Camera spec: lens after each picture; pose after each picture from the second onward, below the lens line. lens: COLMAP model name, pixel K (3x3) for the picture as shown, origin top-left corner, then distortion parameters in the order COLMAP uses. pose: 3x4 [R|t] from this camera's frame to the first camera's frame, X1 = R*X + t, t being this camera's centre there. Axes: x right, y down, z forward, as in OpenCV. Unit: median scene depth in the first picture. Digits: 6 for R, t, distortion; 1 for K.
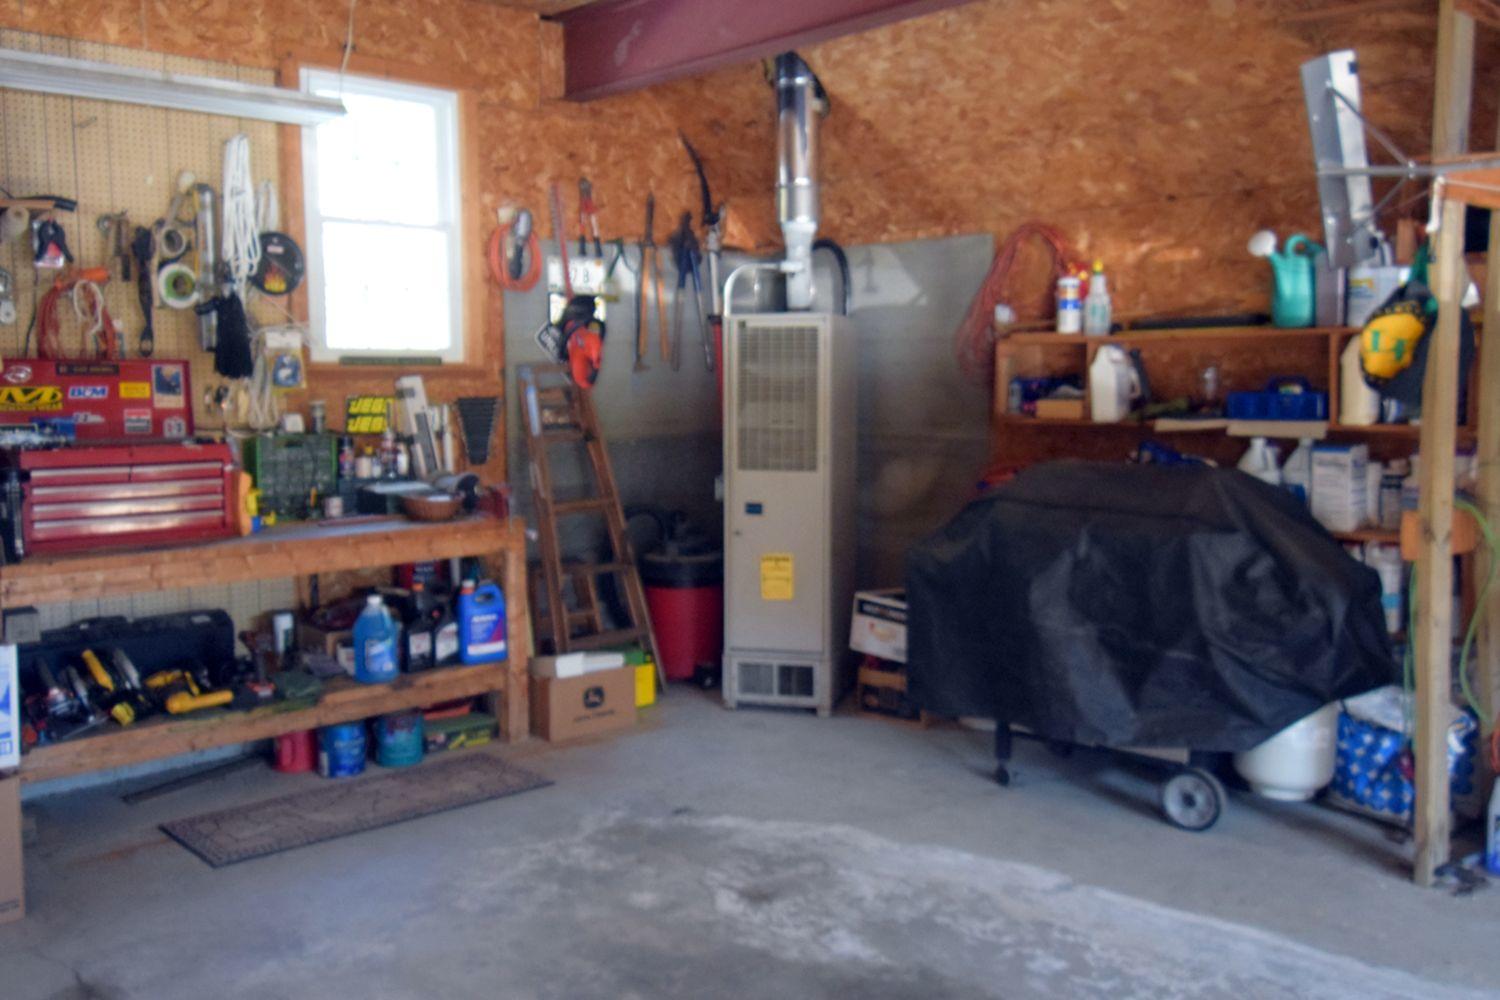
lens RADIAL K [[1326.2, 0, 750.0], [0, 1326.2, 500.0], [0, 0, 1]] dist [0.010378, 0.004559]
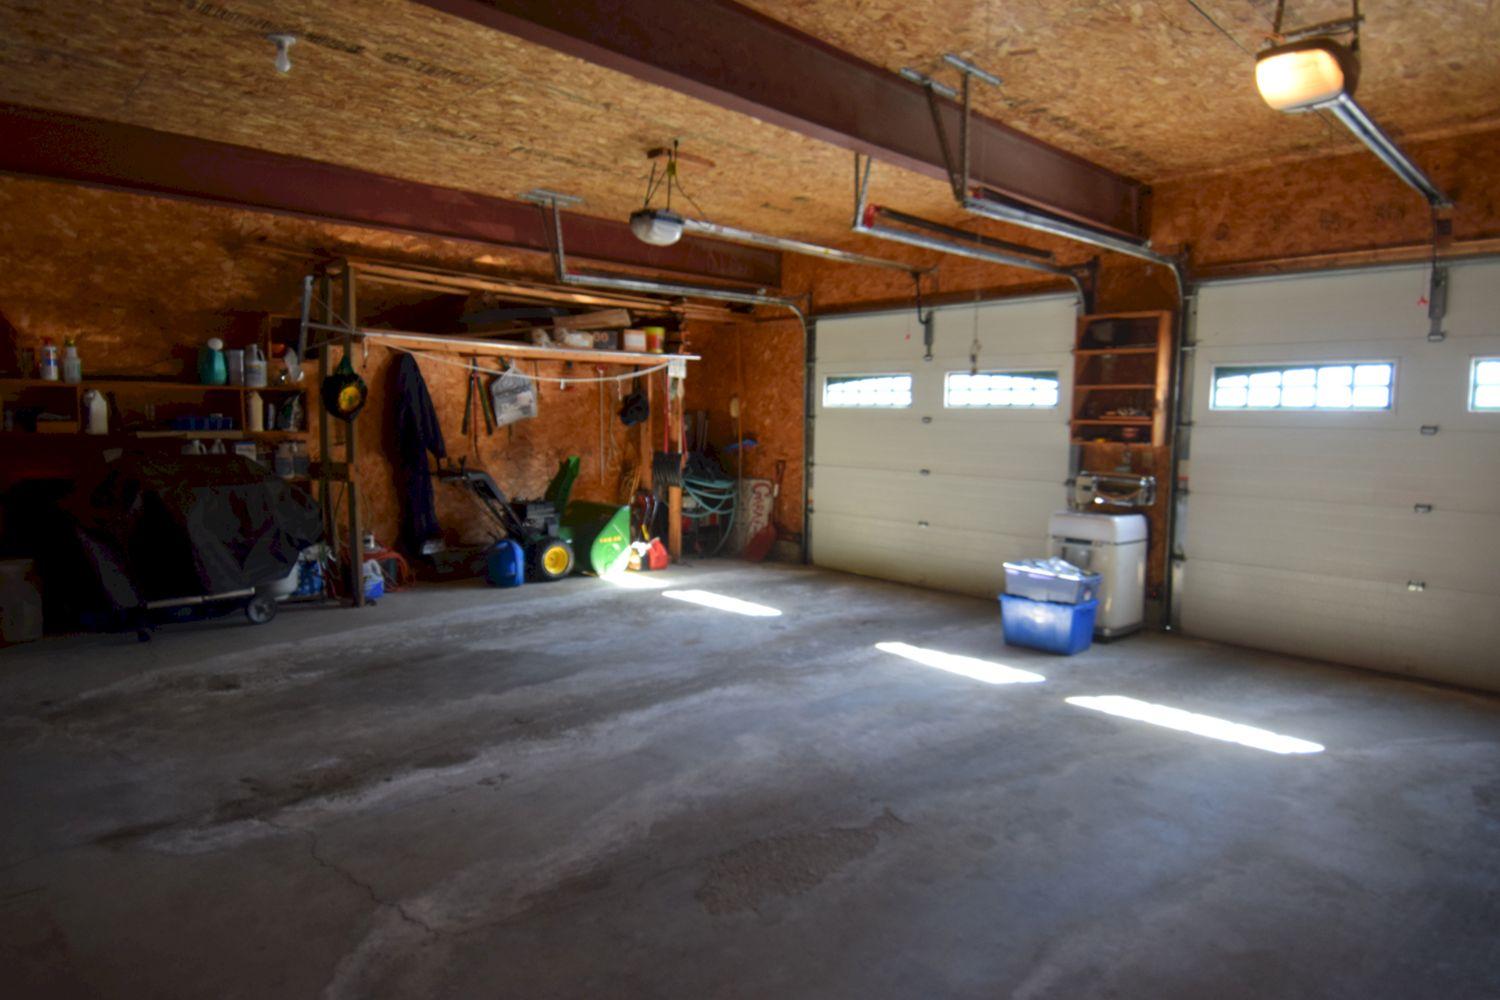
lens RADIAL K [[904.6, 0, 750.0], [0, 904.6, 500.0], [0, 0, 1]] dist [-0.000465, -0.000492]
pose [[-0.025001, -0.096328, 0.995036, -1.107446], [0.081514, 0.991836, 0.098066, -0.025162], [-0.996359, 0.083561, -0.016945, 0.232074]]
